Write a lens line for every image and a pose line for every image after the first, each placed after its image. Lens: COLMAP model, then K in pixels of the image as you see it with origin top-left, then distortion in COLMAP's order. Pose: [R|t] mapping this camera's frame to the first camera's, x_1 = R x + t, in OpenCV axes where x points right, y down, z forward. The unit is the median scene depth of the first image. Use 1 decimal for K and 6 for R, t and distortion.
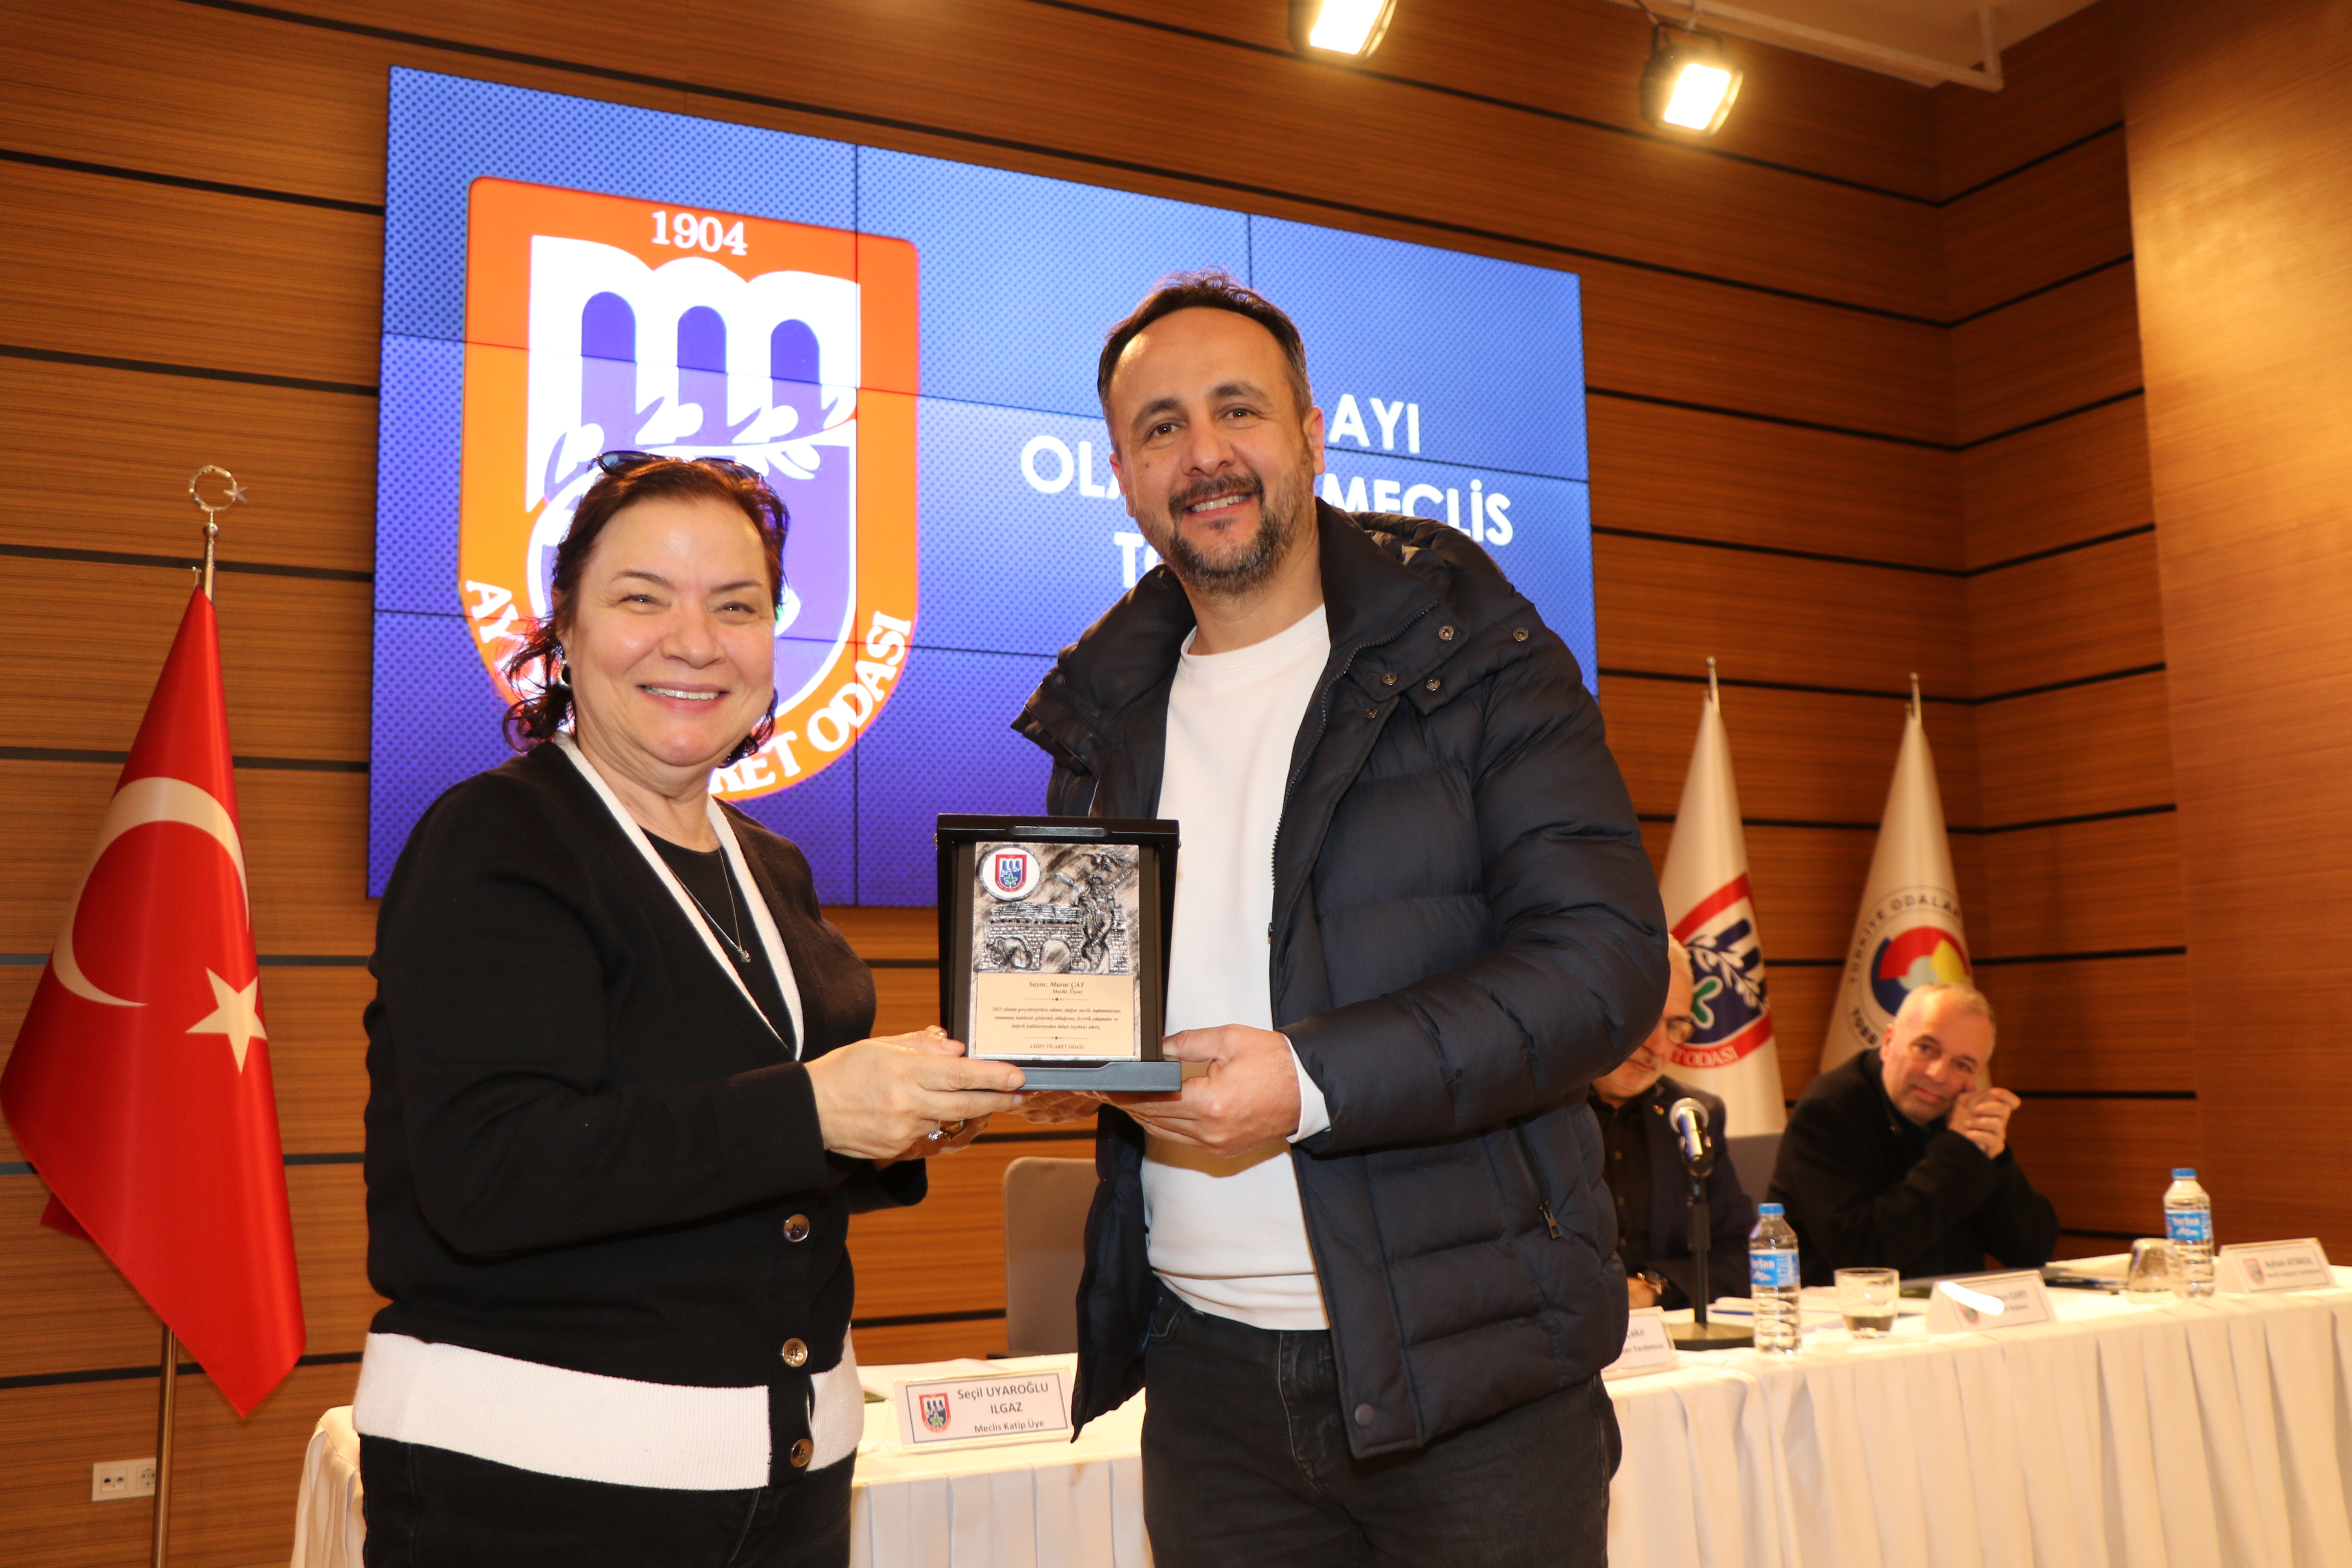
lens RADIAL K [[2231.5, 0, 1166.7], [0, 2231.5, 822.1], [0, 0, 1]] dist [-0.148929, 0.241318]
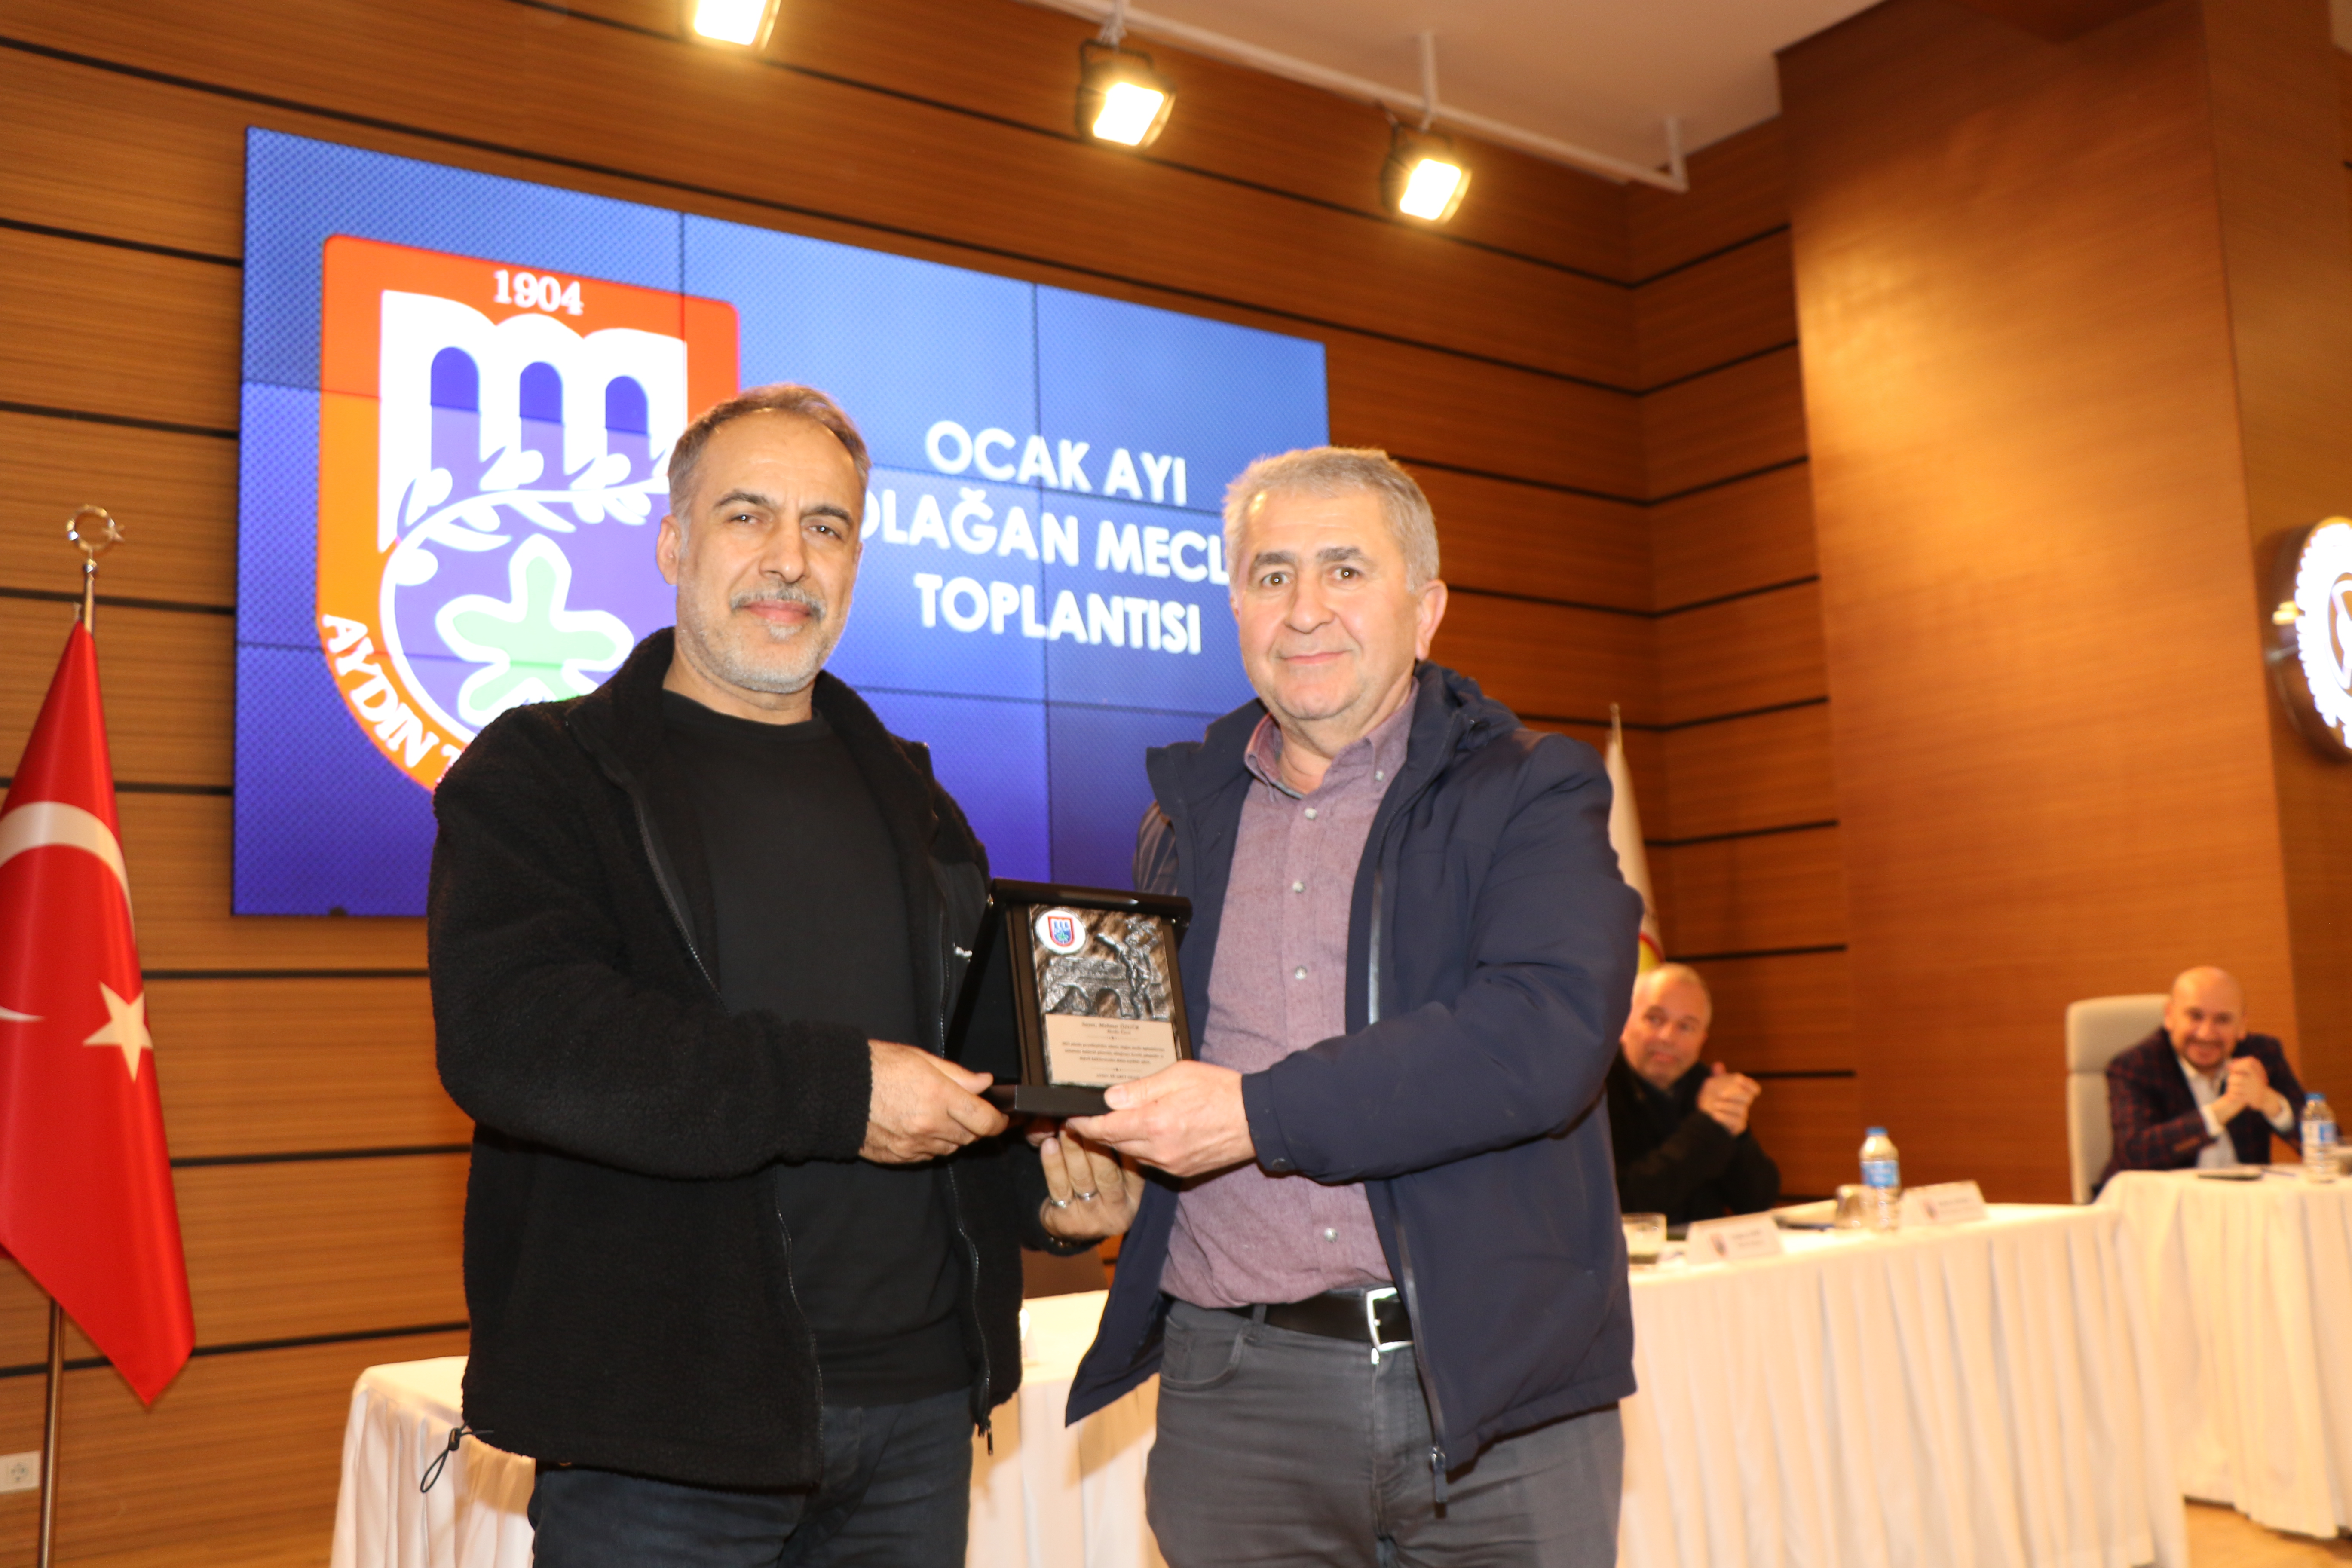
lens RADIAL K [[2183.6, 0, 1181.6], [0, 2183.6, 816.0], [0, 0, 1]] dist [-0.158921, 0.231078]
pose [[0.988039, -0.000593, 0.154200, -0.063168], [0.001374, 0.999987, -0.004956, -0.006630], [-0.154195, 0.005109, 0.988027, -0.078882]]
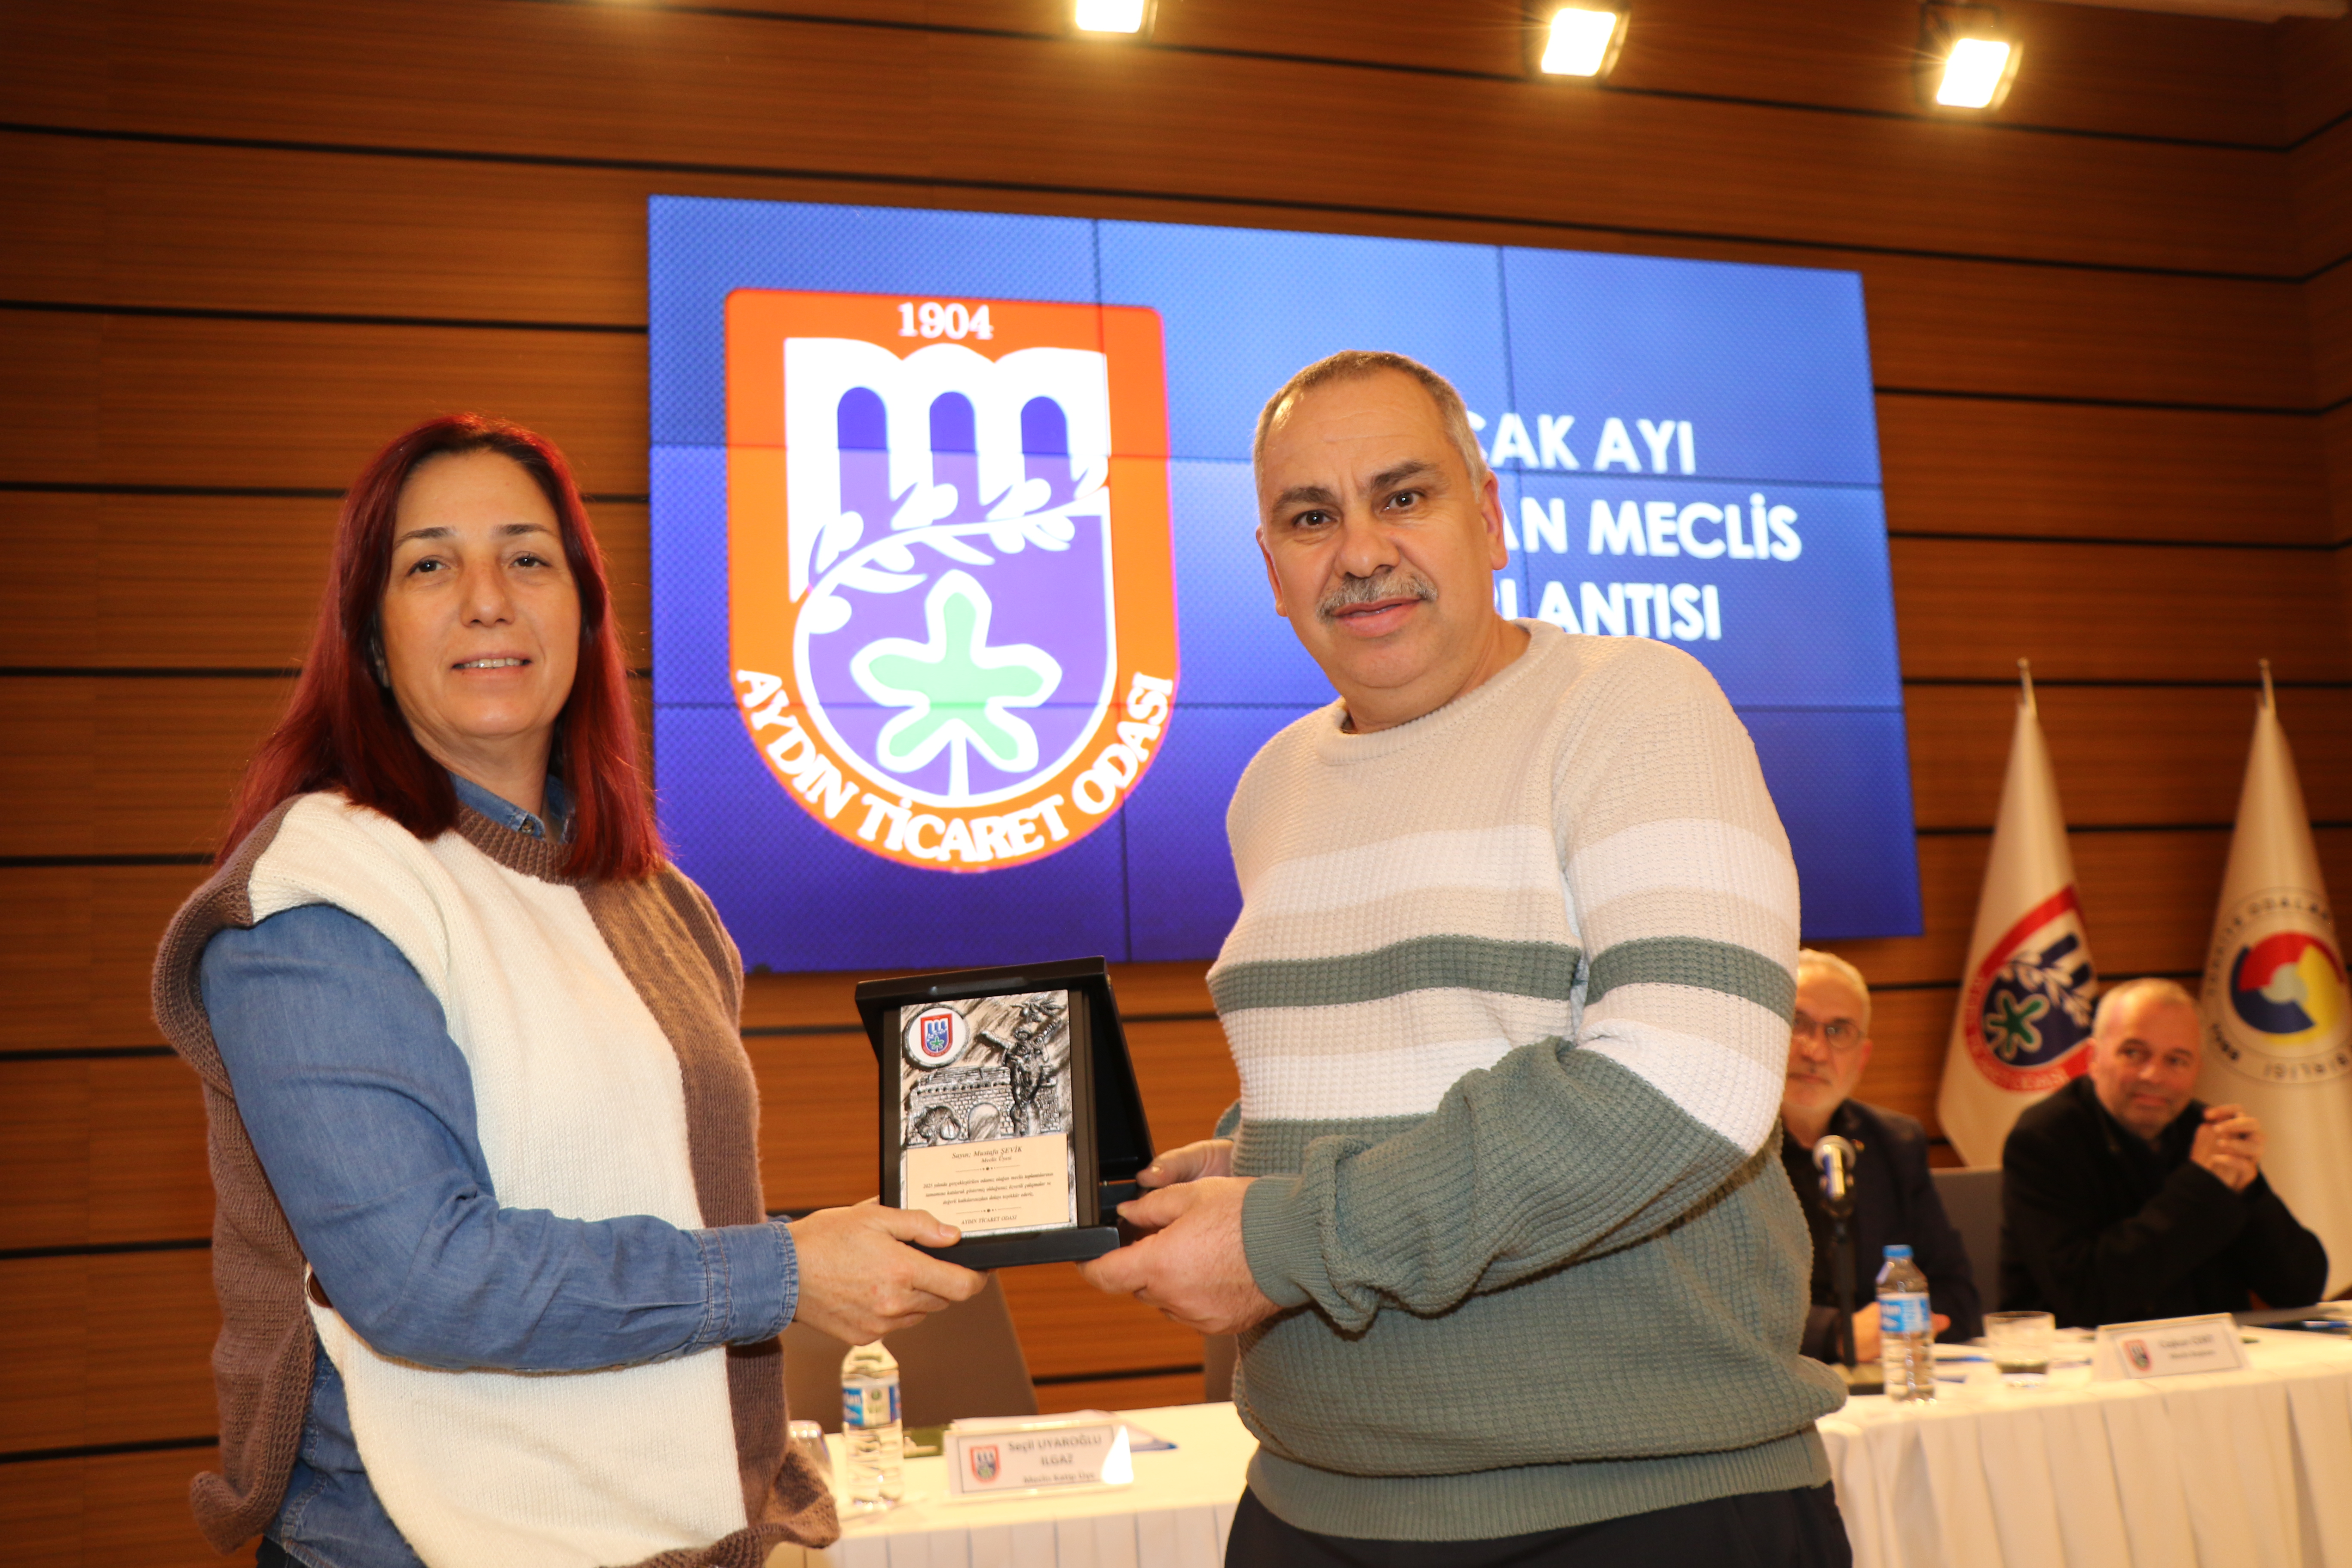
lens RADIAL K [[2231.5, 0, 1166.7], [0, 2231.5, 822.1], [0, 0, 1]] dist [-0.148929, 0.241318]
pose [[0.977285, -0.054949, -0.204681, 0.089240], [0.051308, 0.998417, -0.023055, -0.002151], [0.205624, 0.012030, 0.978557, 0.002428]]
